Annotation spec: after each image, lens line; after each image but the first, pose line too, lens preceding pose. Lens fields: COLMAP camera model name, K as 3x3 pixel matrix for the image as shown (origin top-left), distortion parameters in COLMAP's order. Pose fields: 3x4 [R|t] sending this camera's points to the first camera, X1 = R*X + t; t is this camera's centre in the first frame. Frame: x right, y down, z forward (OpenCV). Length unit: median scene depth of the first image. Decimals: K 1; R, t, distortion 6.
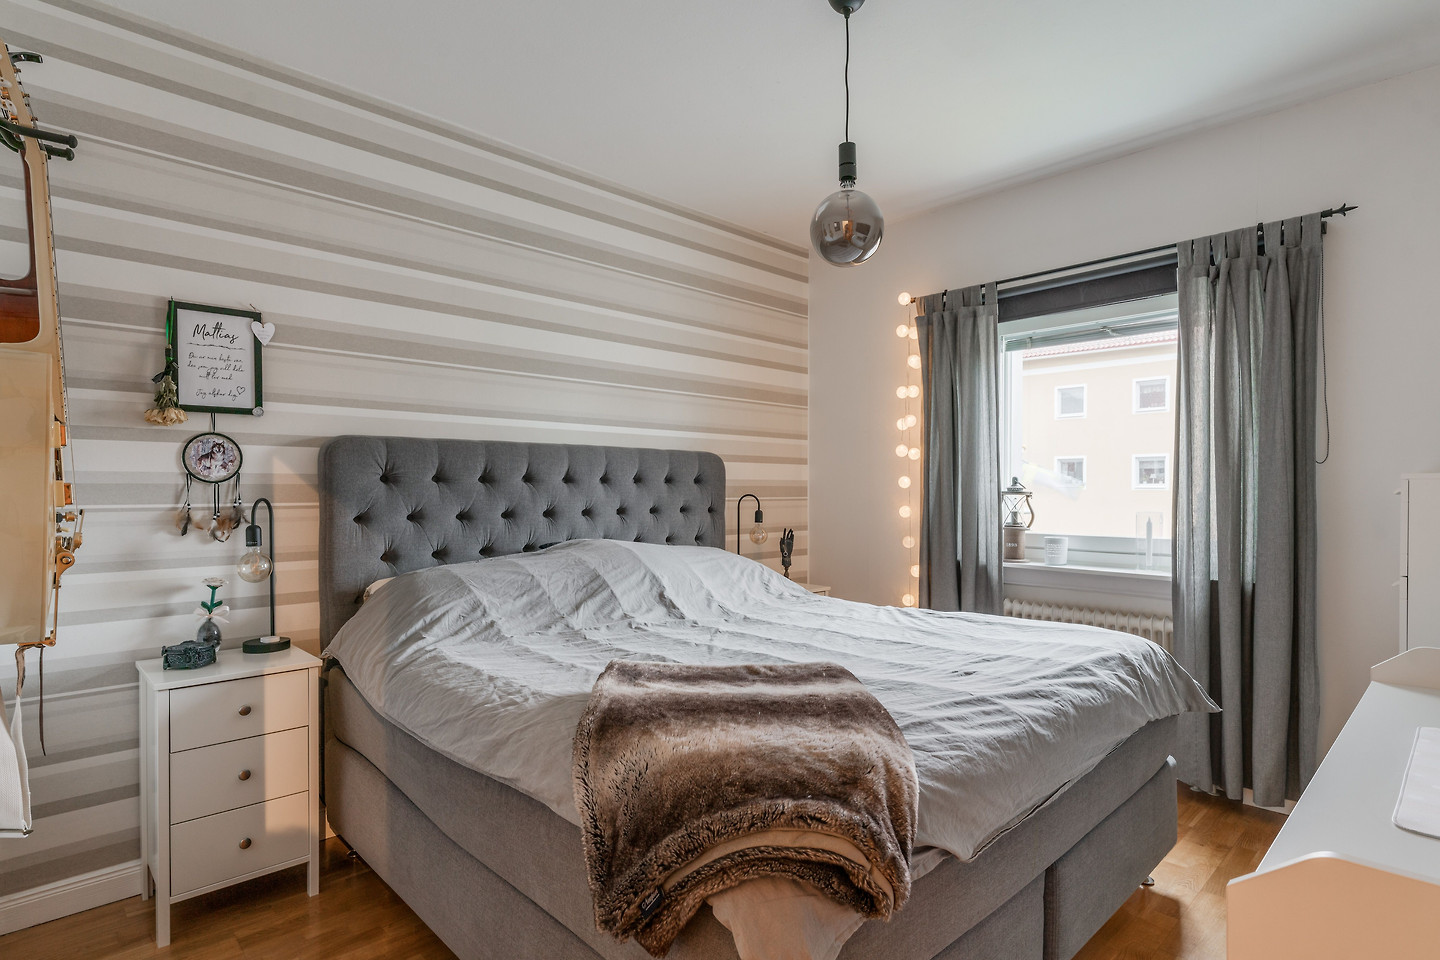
lens RADIAL K [[727.4, 0, 720.0], [0, 727.4, 480.0], [0, 0, 1]] dist [-0.003056, -0.000357]
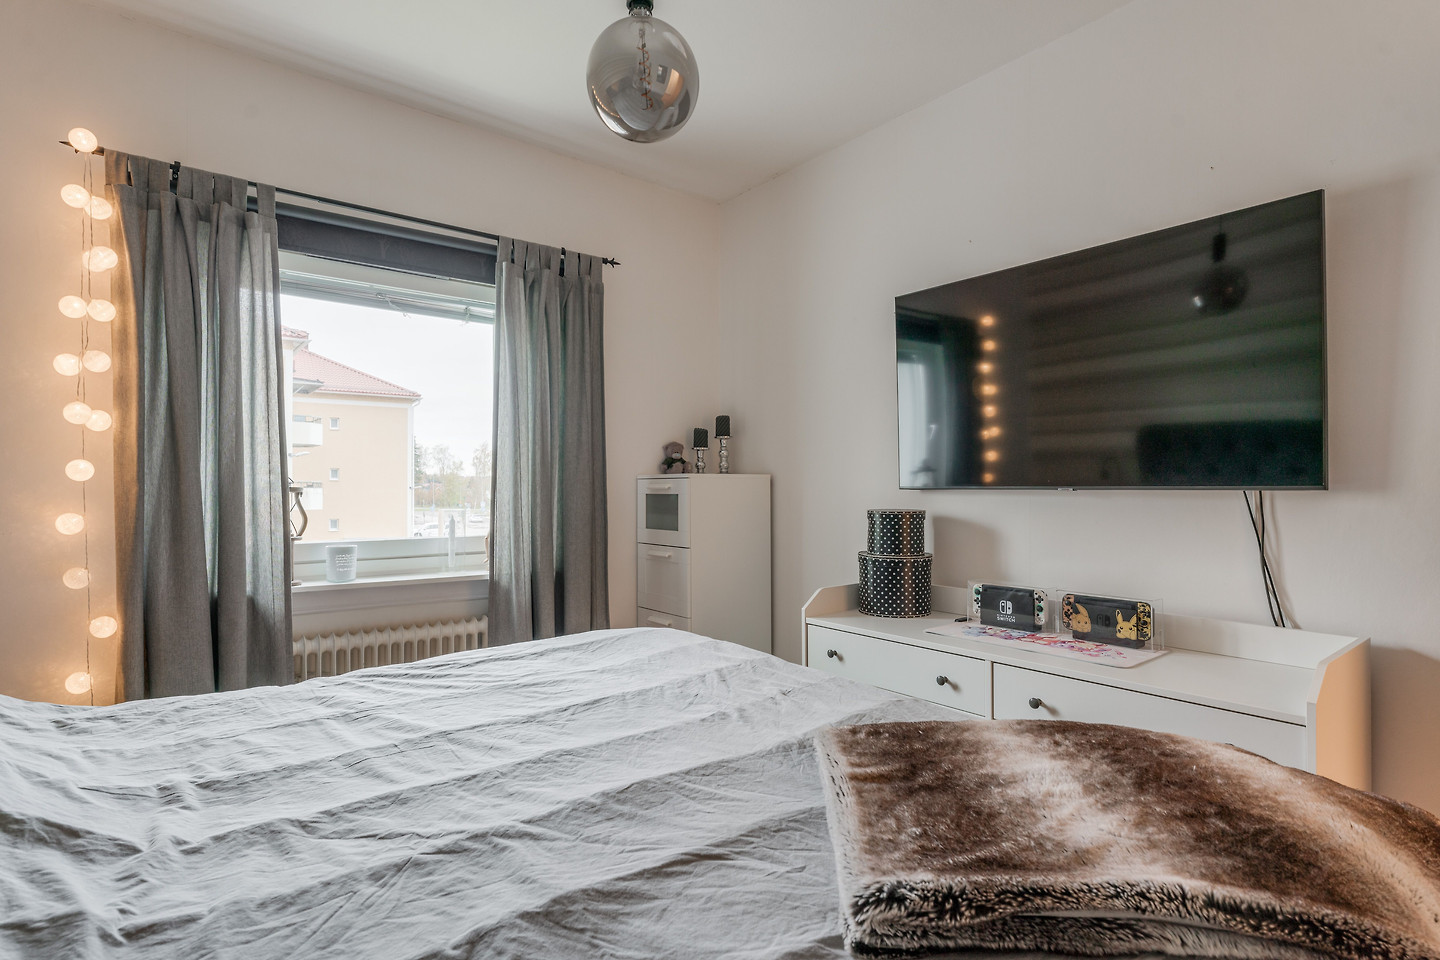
lens RADIAL K [[727.4, 0, 720.0], [0, 727.4, 480.0], [0, 0, 1]] dist [-0.003056, -0.000357]
pose [[0.097252, 0.011705, 0.995191, -0.247031], [-0.013428, 0.999855, -0.010447, 0.009391], [-0.995169, -0.012347, 0.097395, 0.460305]]
